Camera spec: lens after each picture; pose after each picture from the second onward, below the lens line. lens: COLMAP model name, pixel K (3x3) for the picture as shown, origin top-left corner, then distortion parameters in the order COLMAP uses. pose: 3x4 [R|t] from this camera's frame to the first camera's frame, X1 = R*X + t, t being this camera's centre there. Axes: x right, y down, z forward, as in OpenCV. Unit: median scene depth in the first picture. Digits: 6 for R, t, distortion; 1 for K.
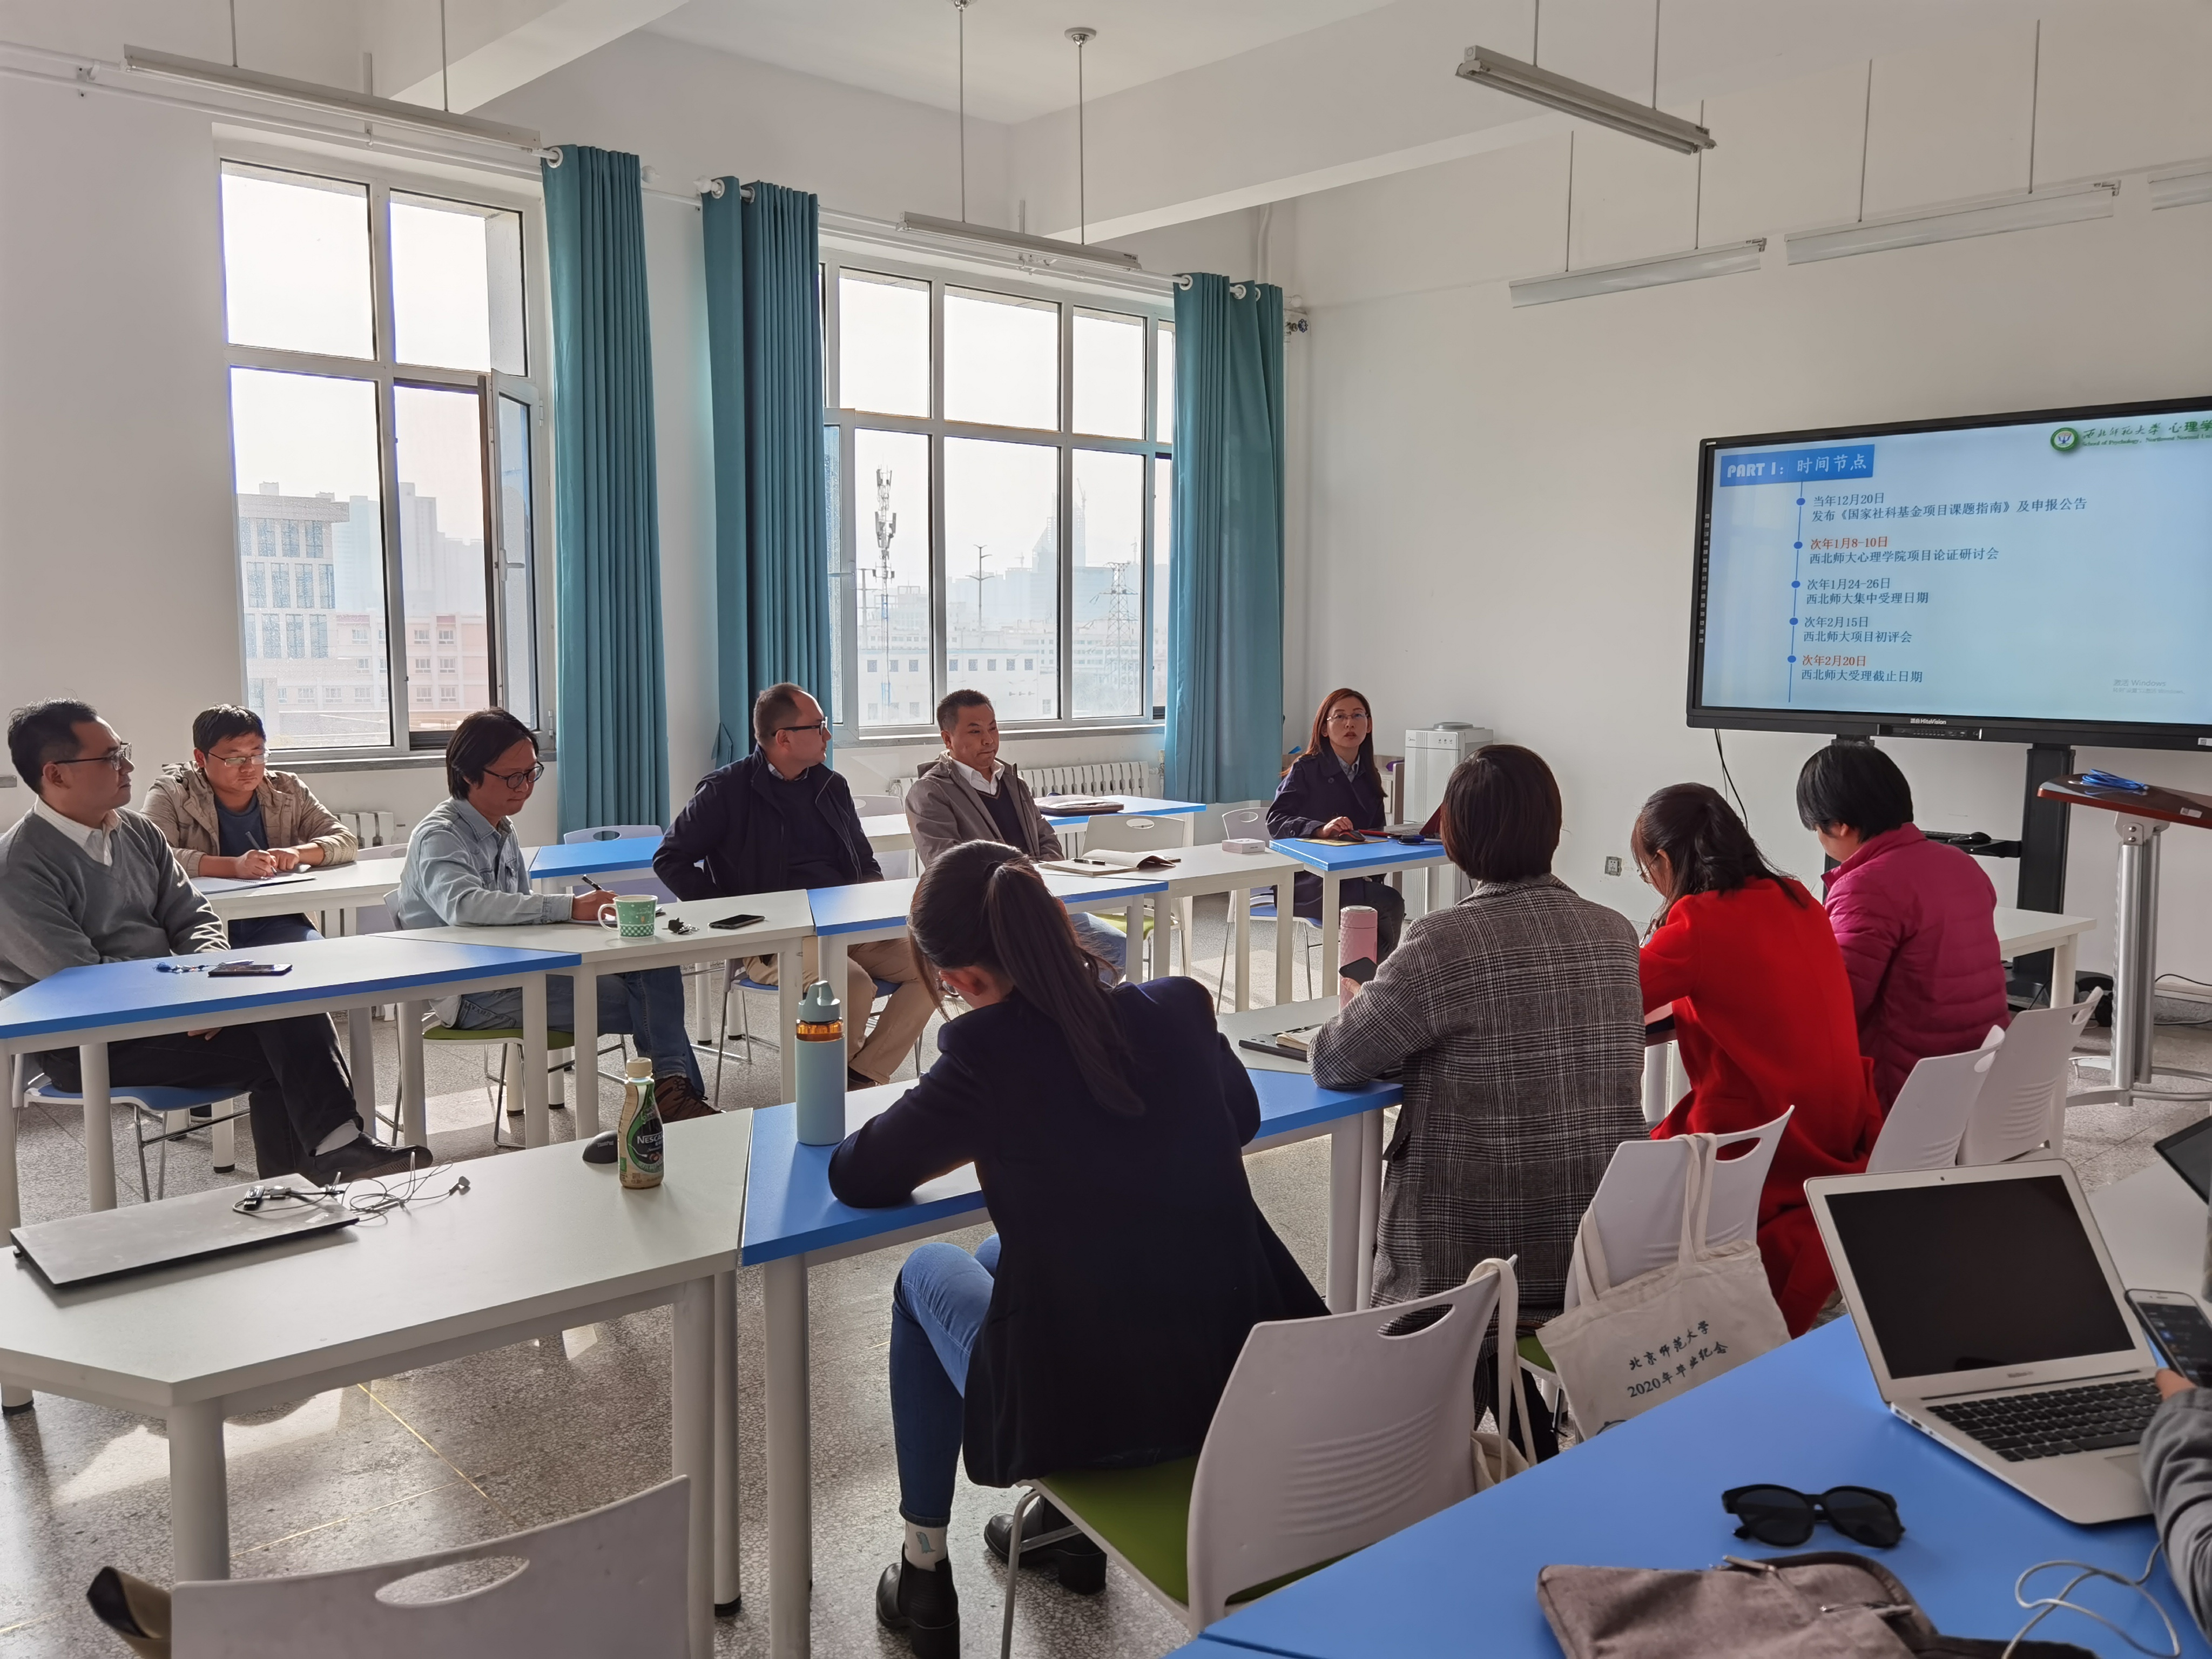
lens RADIAL K [[1749.4, 0, 1105.4], [0, 1749.4, 825.4], [0, 0, 1]] dist [0.011939, 0.005409]
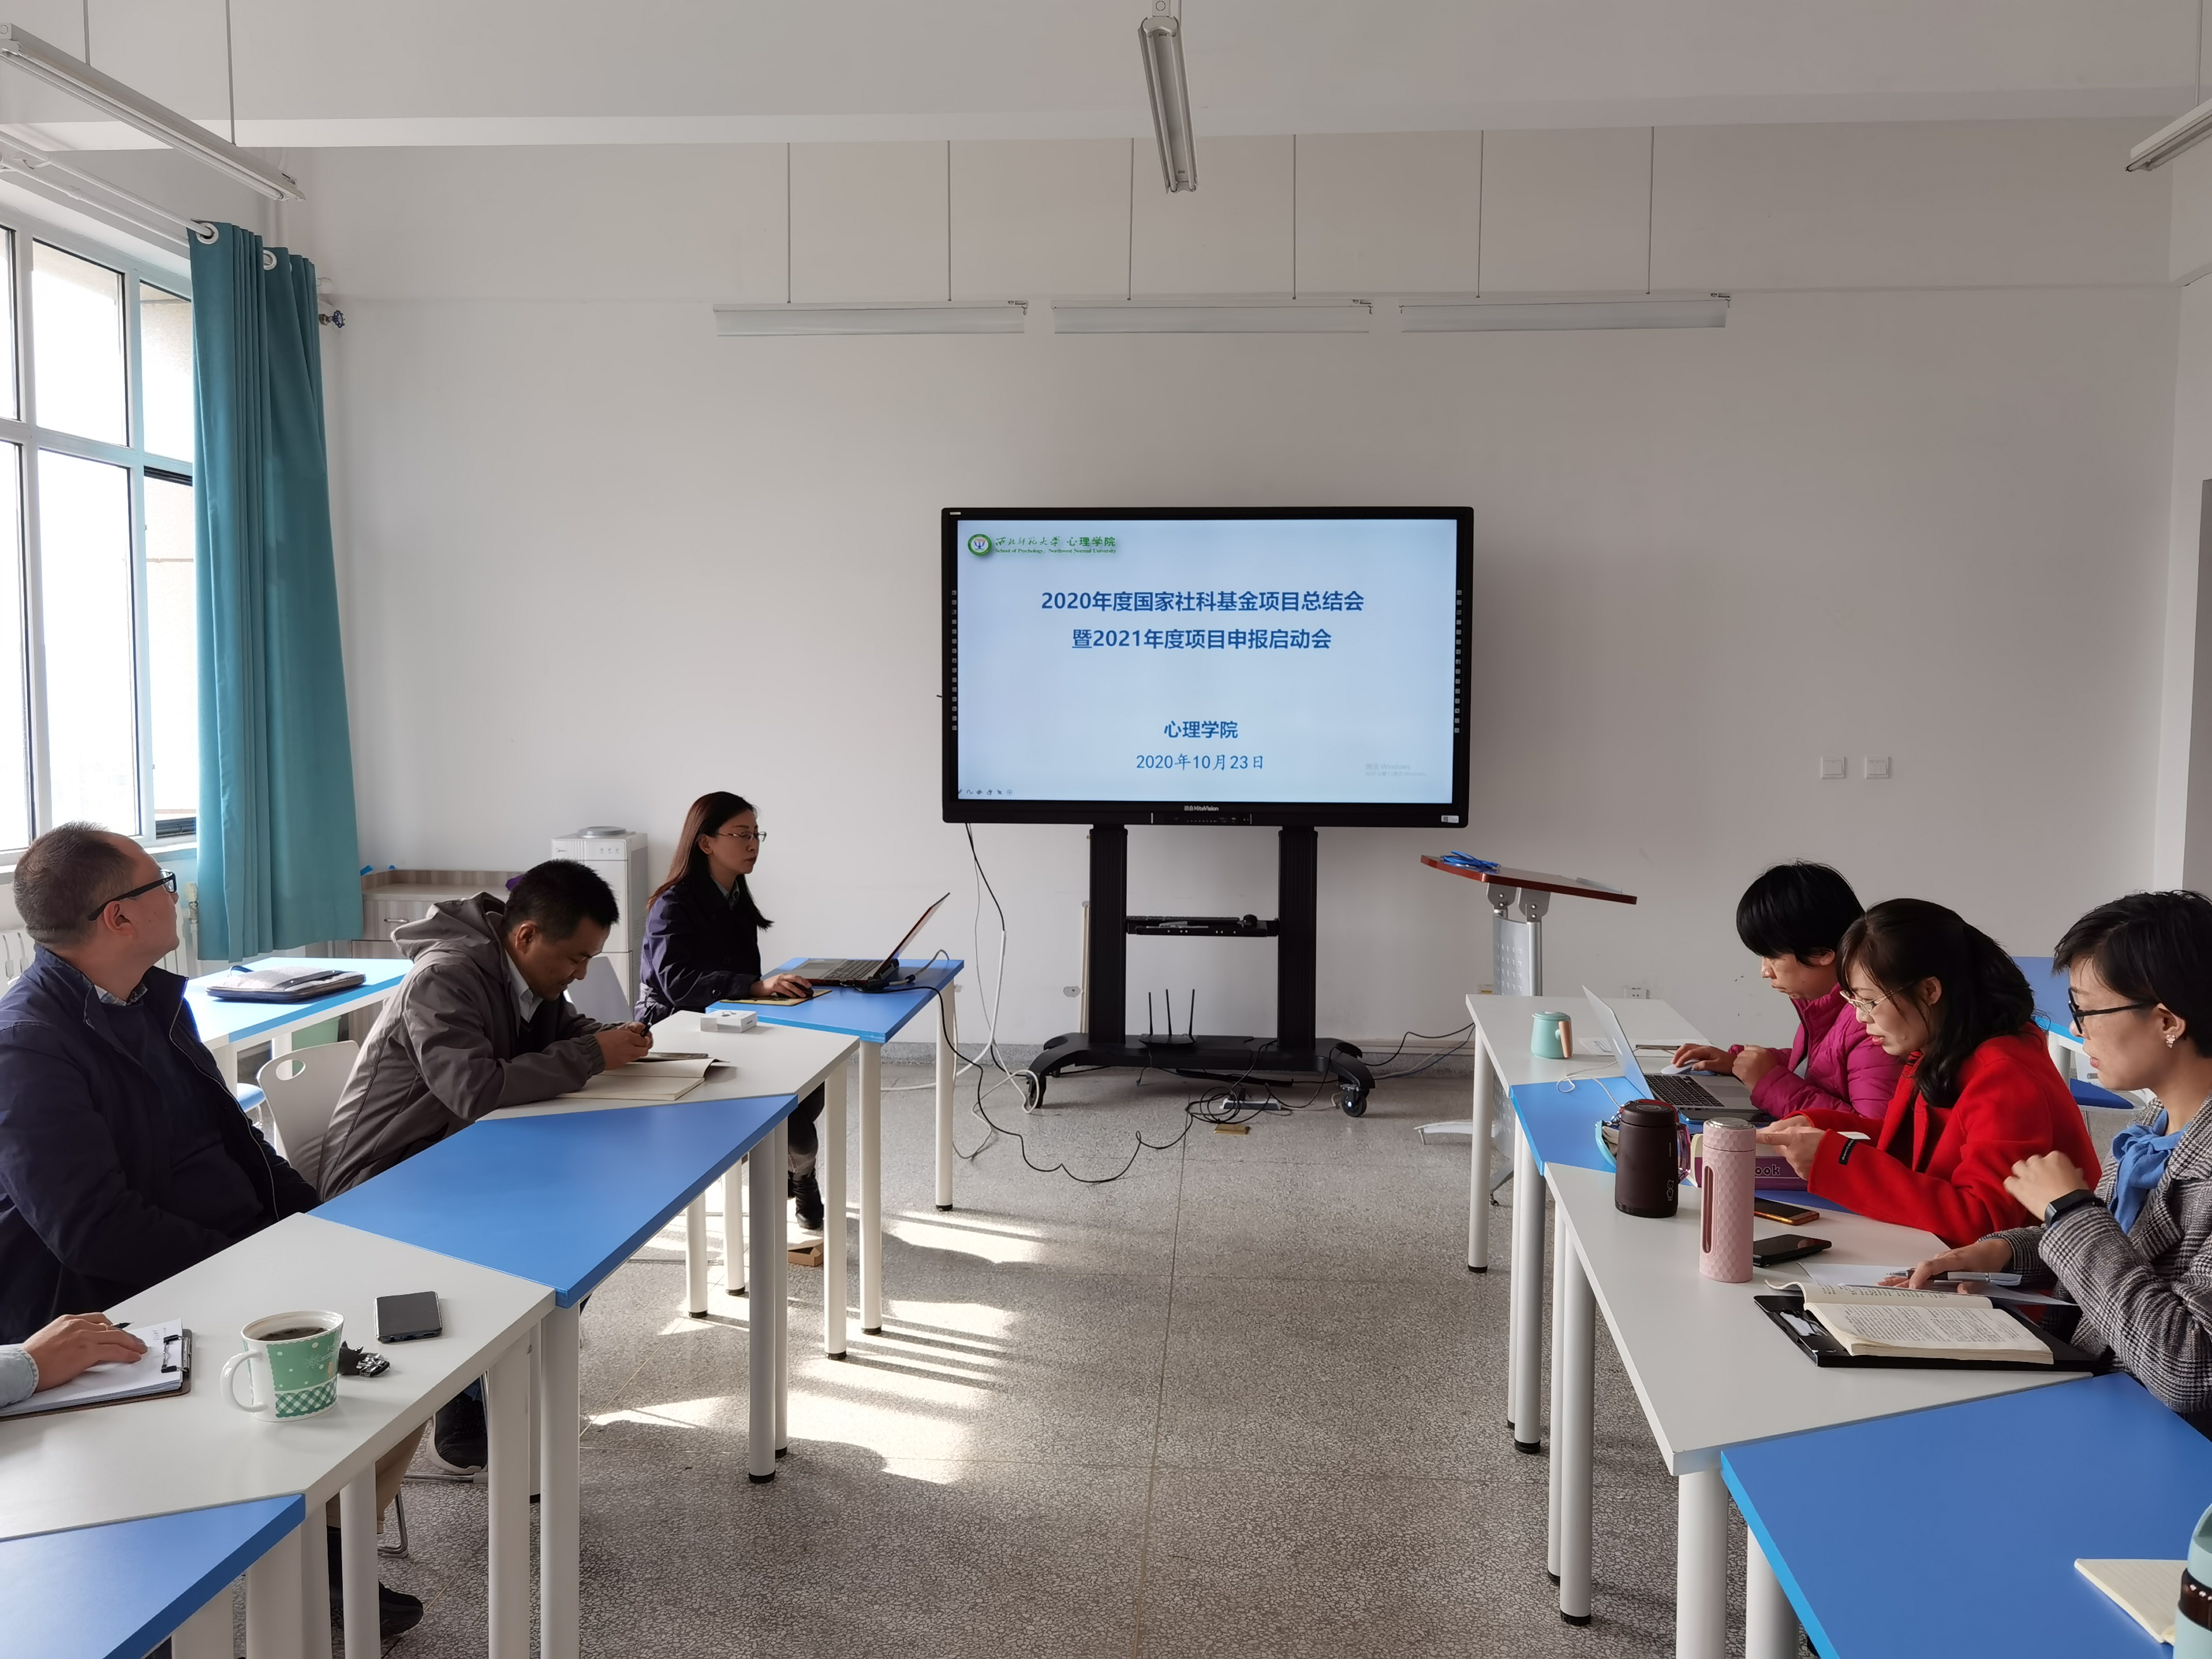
lens RADIAL K [[1749.4, 0, 1104.9], [0, 1749.4, 838.0], [0, 0, 1]] dist [0.011939, 0.005409]
pose [[0.726215, -0.052166, 0.685486, -0.236172], [0.076113, 0.997088, -0.004756, -0.038509], [-0.683241, 0.055629, 0.728070, 0.288847]]
